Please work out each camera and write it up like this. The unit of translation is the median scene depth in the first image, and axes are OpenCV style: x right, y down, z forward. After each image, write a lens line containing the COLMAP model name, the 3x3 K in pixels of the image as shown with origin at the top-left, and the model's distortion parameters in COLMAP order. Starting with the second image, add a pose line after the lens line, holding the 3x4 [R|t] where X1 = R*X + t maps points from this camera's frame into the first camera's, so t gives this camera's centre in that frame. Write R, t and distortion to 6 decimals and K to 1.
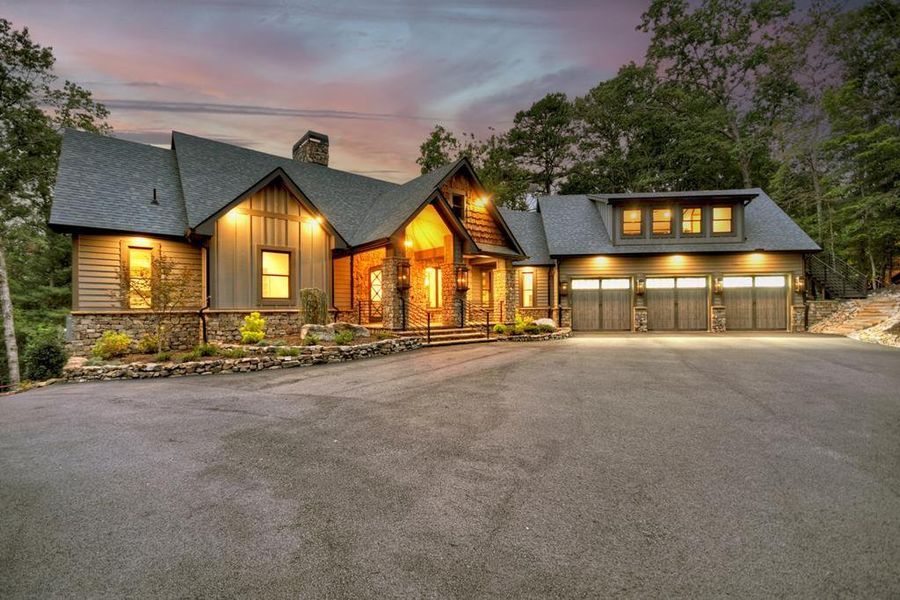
lens RADIAL K [[414.5, 0, 450.0], [0, 414.5, 300.0], [0, 0, 1]] dist [0.002264, -0.013013]
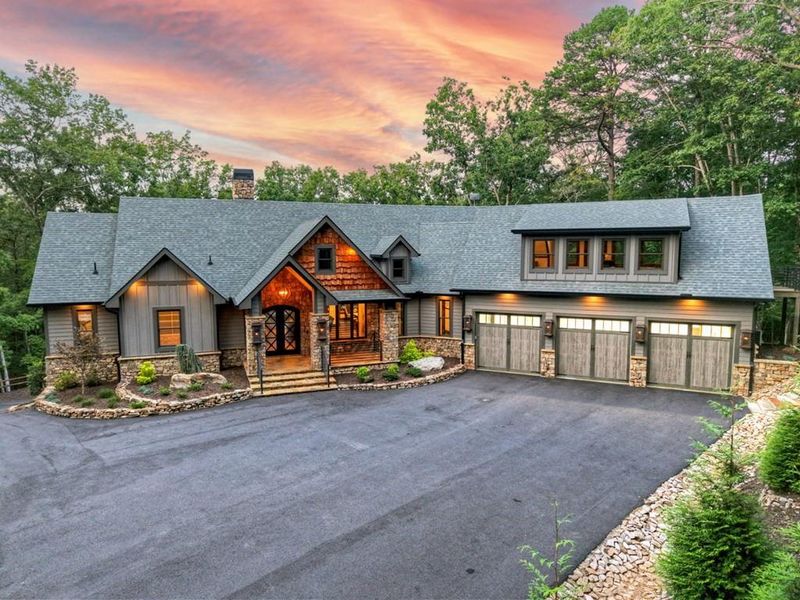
lens RADIAL K [[568.4, 0, 400.0], [0, 568.4, 300.0], [0, 0, 1]] dist [-0.000284, 0.000553]
pose [[0.928043, 0.044387, -0.369819, 0.629444], [0.006186, 0.990900, 0.134455, -0.265145], [0.372422, -0.127068, 0.919324, -0.254229]]
